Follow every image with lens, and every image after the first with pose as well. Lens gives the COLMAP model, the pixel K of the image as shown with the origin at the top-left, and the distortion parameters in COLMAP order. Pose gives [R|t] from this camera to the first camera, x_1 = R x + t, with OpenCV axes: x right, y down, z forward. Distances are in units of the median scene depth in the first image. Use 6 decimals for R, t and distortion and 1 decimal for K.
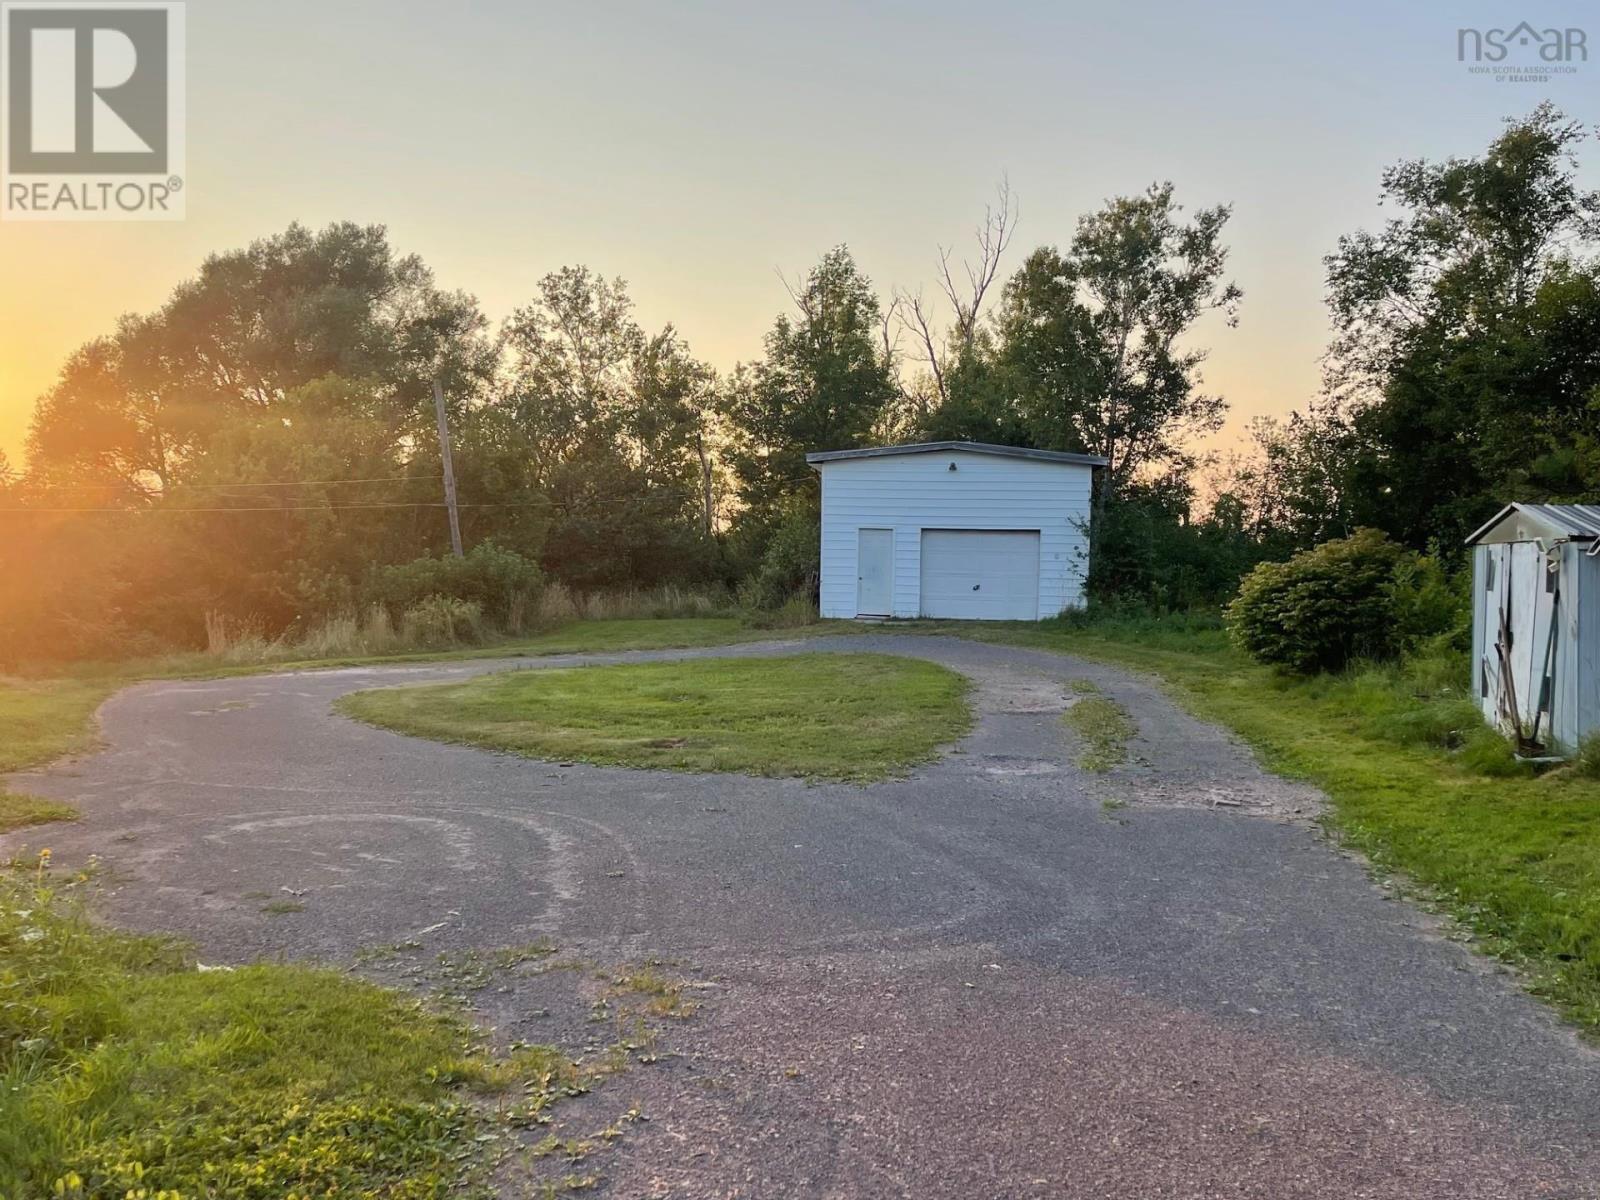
lens RADIAL K [[1488.5, 0, 802.6], [0, 1488.5, 621.7], [0, 0, 1]] dist [0.098017, -0.224208]
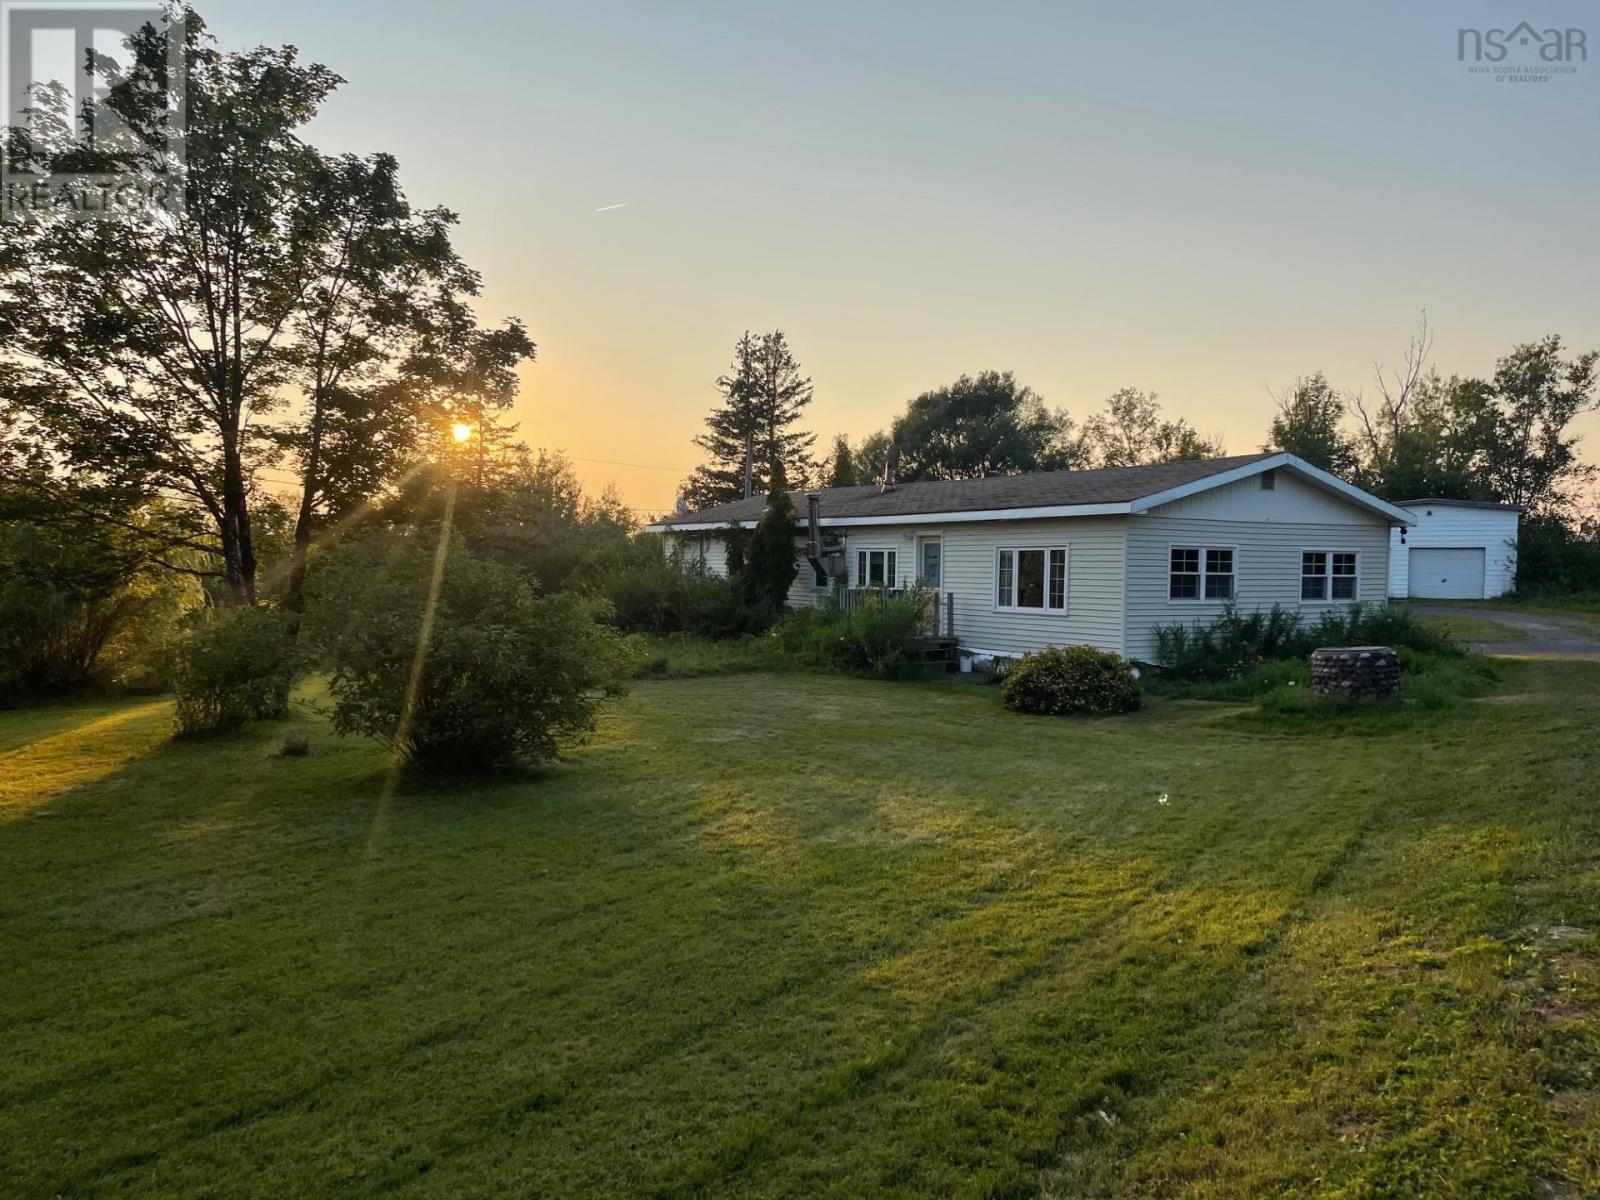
lens RADIAL K [[1205.6, 0, 809.2], [0, 1205.6, 610.8], [0, 0, 1]] dist [0.073476, -0.095414]
pose [[0.965130, -0.003794, -0.261744, -0.208577], [0.002661, 0.999986, -0.004681, 0.015954], [0.261758, 0.003822, 0.965126, -0.534905]]
